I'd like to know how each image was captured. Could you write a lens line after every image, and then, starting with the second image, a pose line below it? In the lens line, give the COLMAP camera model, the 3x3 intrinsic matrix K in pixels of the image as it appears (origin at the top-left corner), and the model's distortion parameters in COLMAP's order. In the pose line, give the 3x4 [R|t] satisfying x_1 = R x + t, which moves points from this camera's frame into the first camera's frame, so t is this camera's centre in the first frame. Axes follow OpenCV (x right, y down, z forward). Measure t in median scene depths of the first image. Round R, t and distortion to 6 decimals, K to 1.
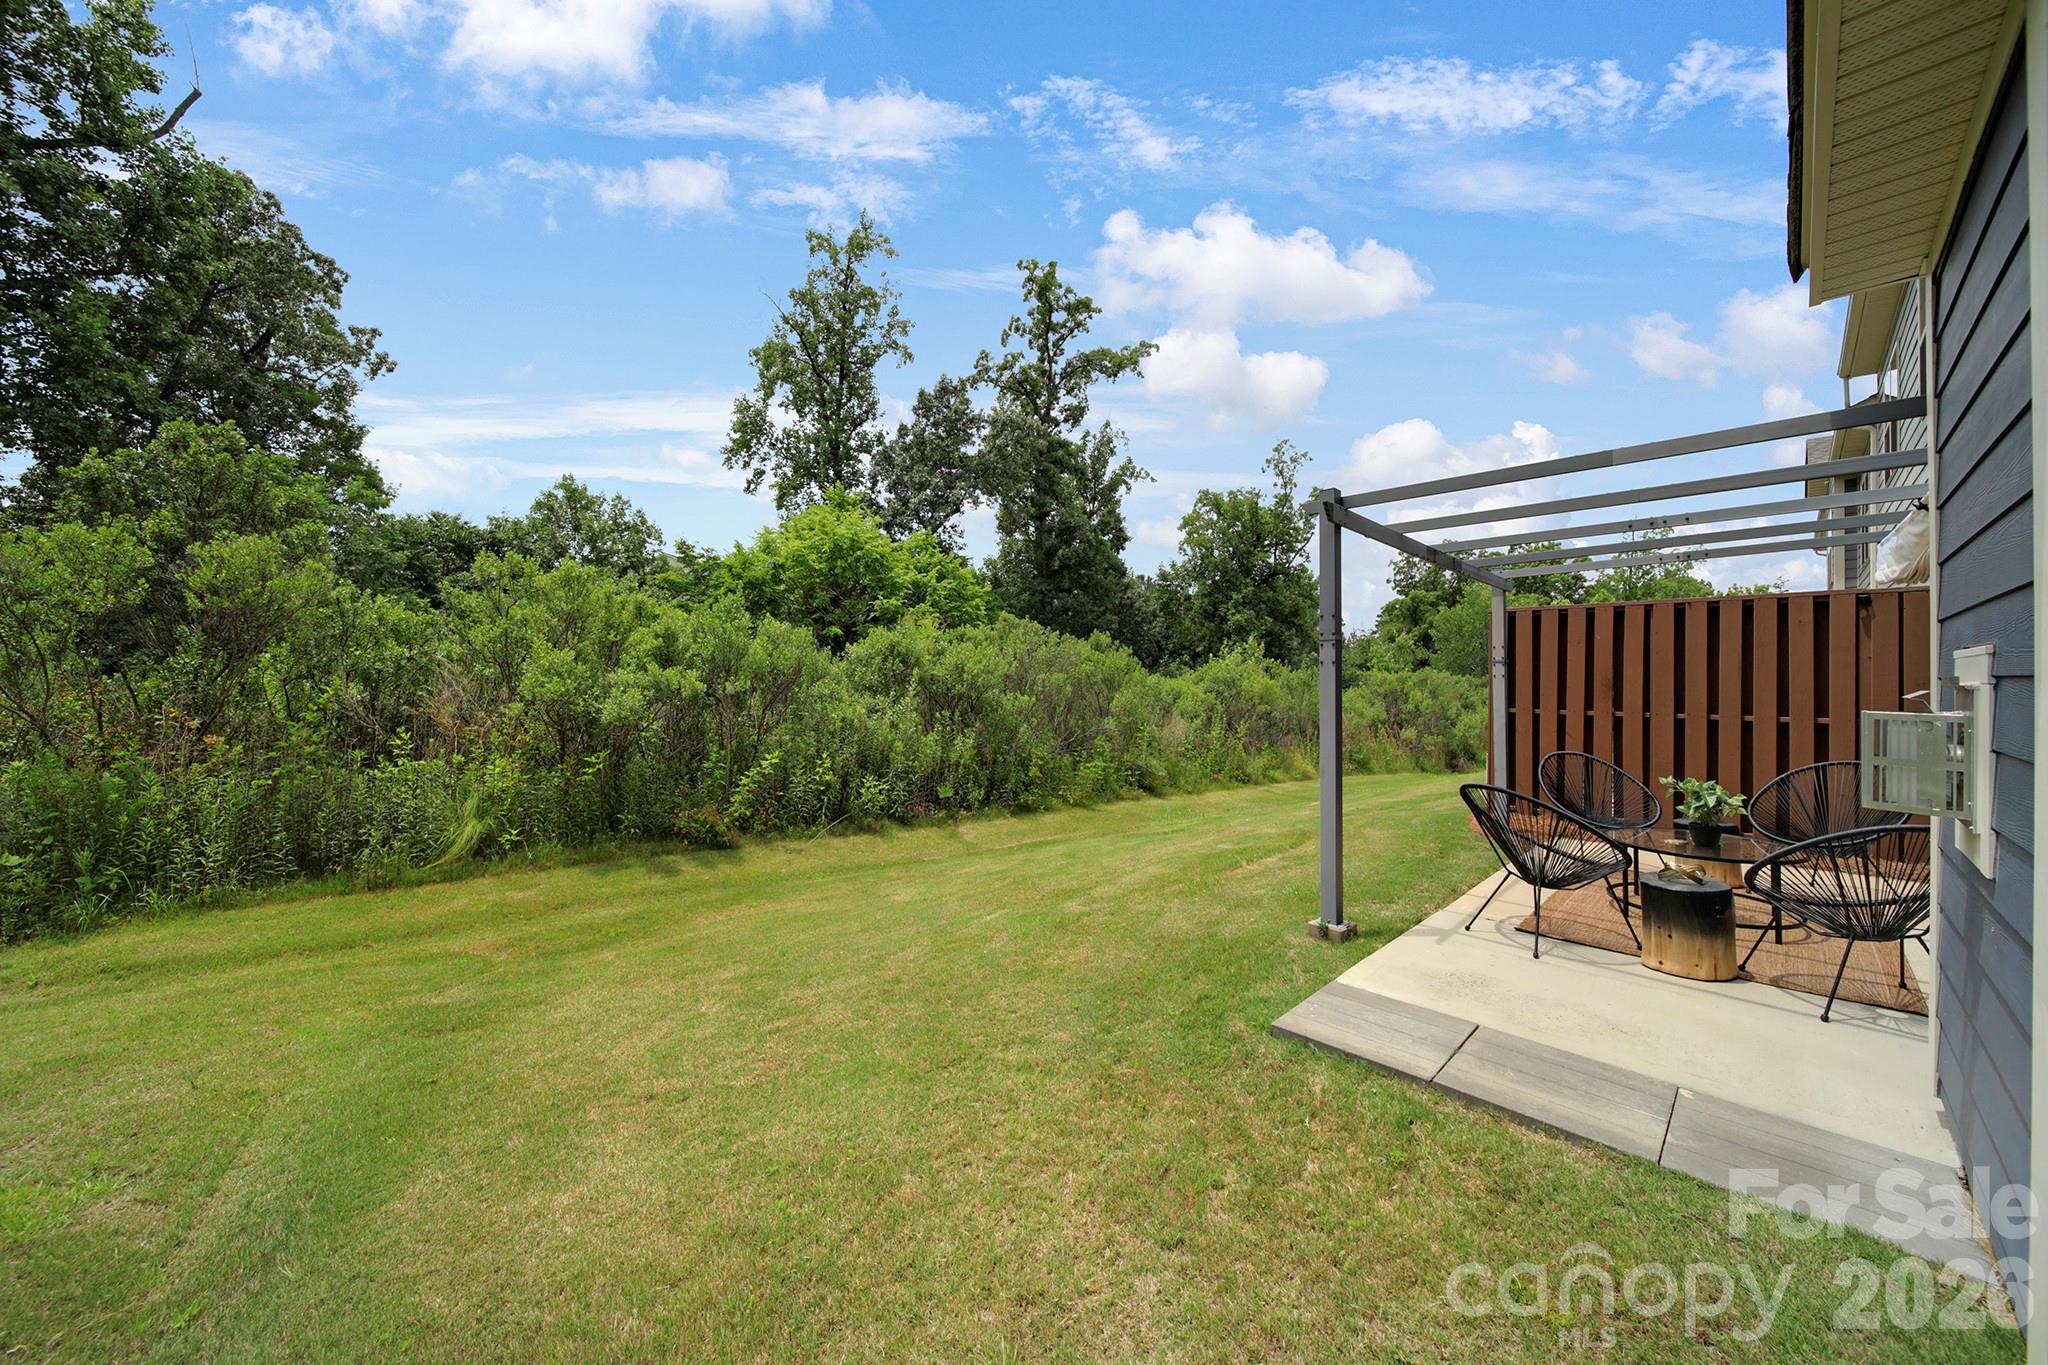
lens RADIAL K [[721.2, 0, 1029.5], [0, 721.2, 672.9], [0, 0, 1]] dist [-0.002360, -0.000625]
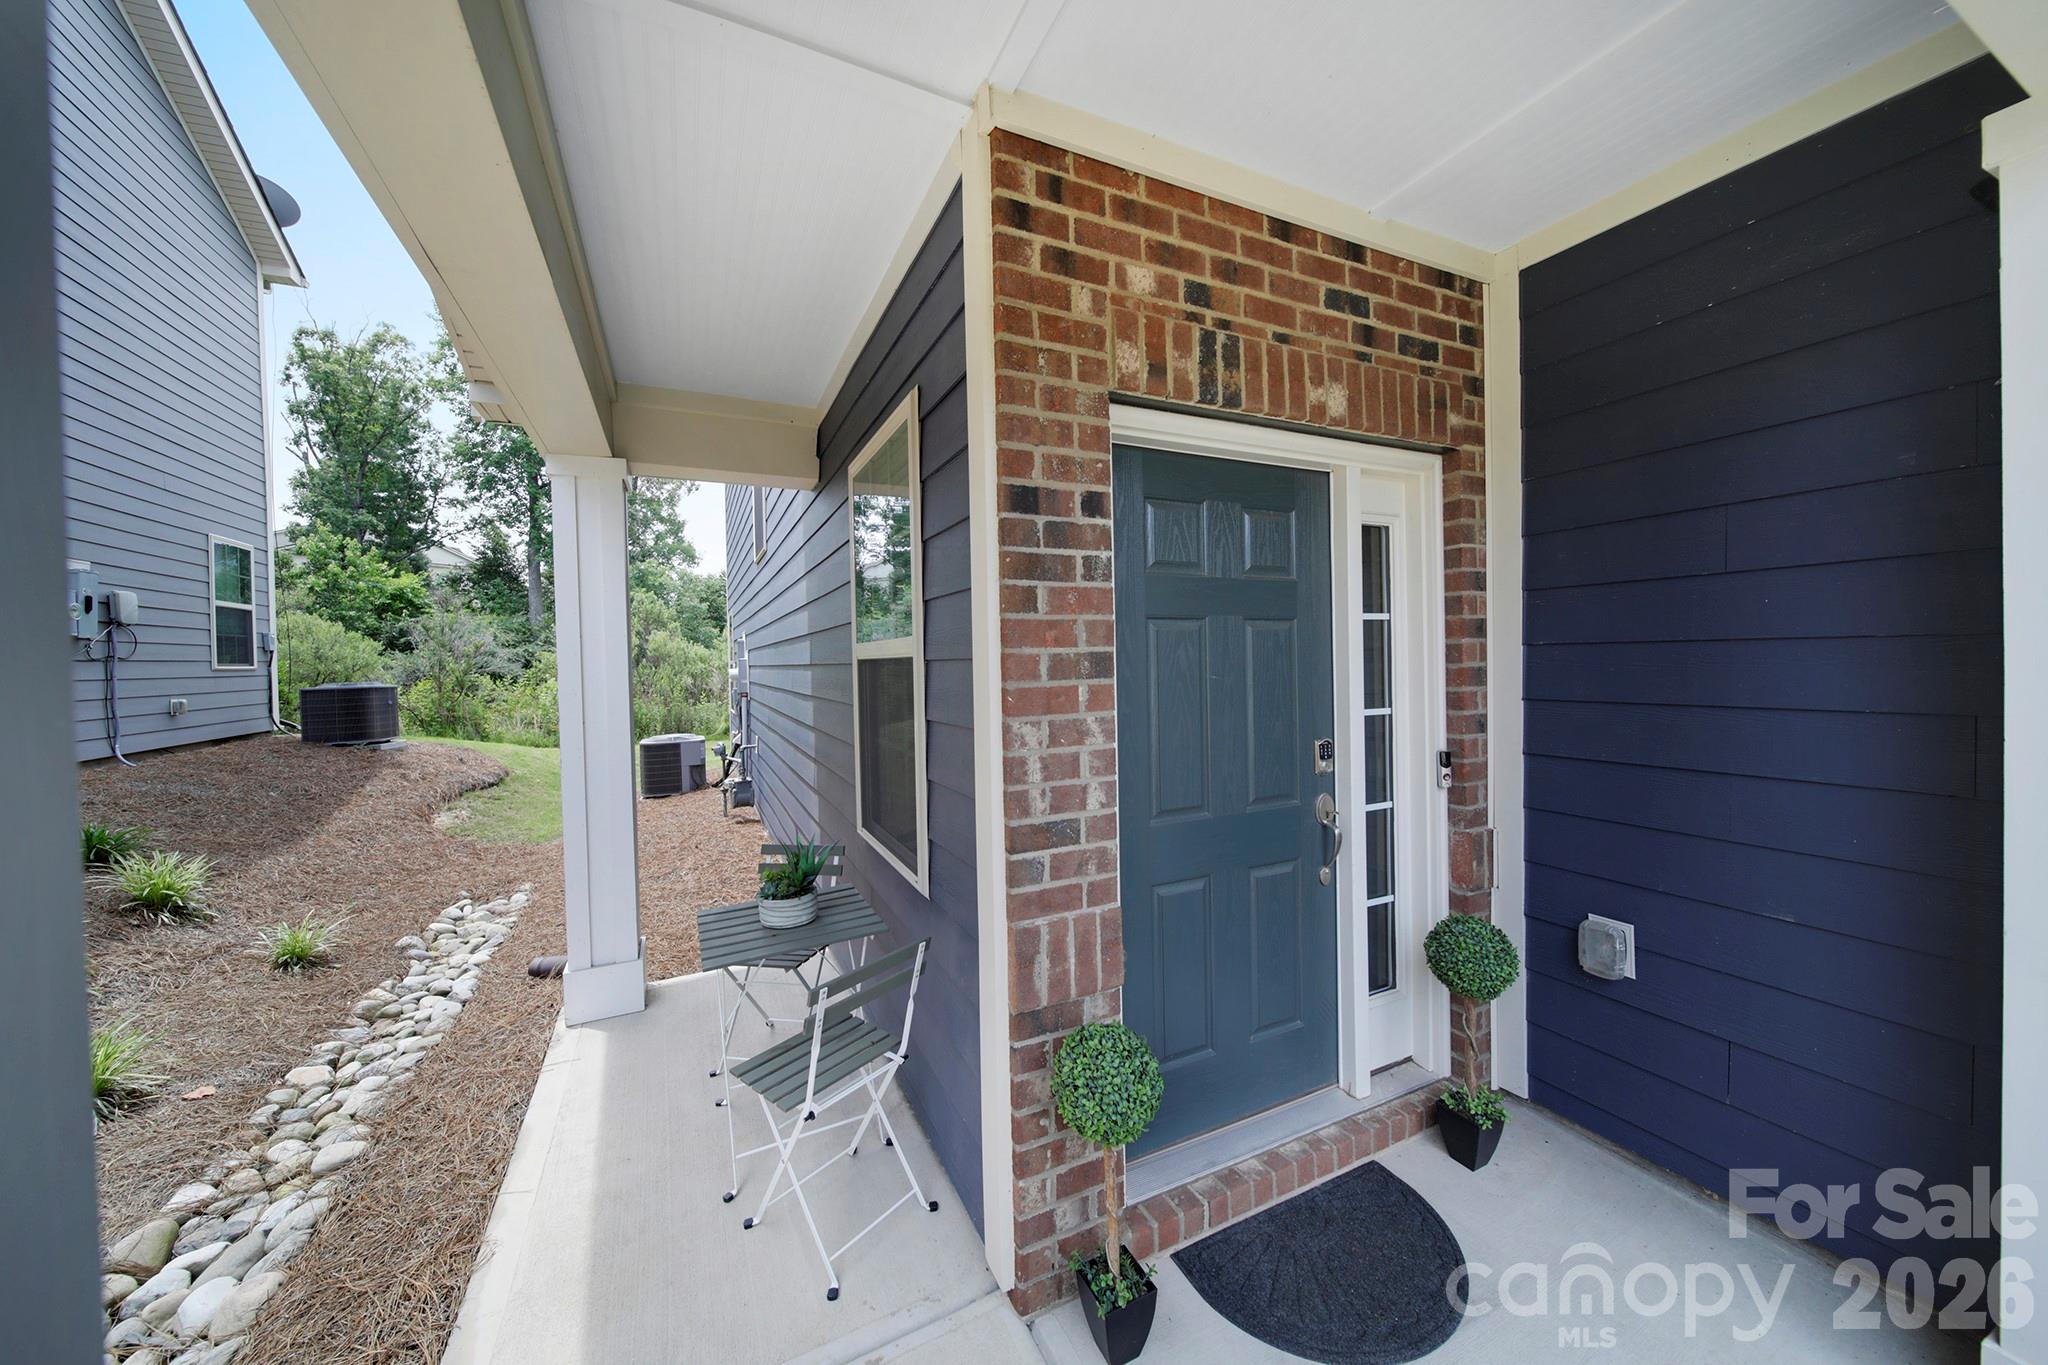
lens RADIAL K [[721.2, 0, 1029.5], [0, 721.2, 672.9], [0, 0, 1]] dist [-0.002360, -0.000625]
pose [[0.953874, -0.015205, -0.299823, 0.350997], [0.022265, 0.999549, 0.020145, -0.008714], [0.299381, -0.025891, 0.953782, -0.385083]]
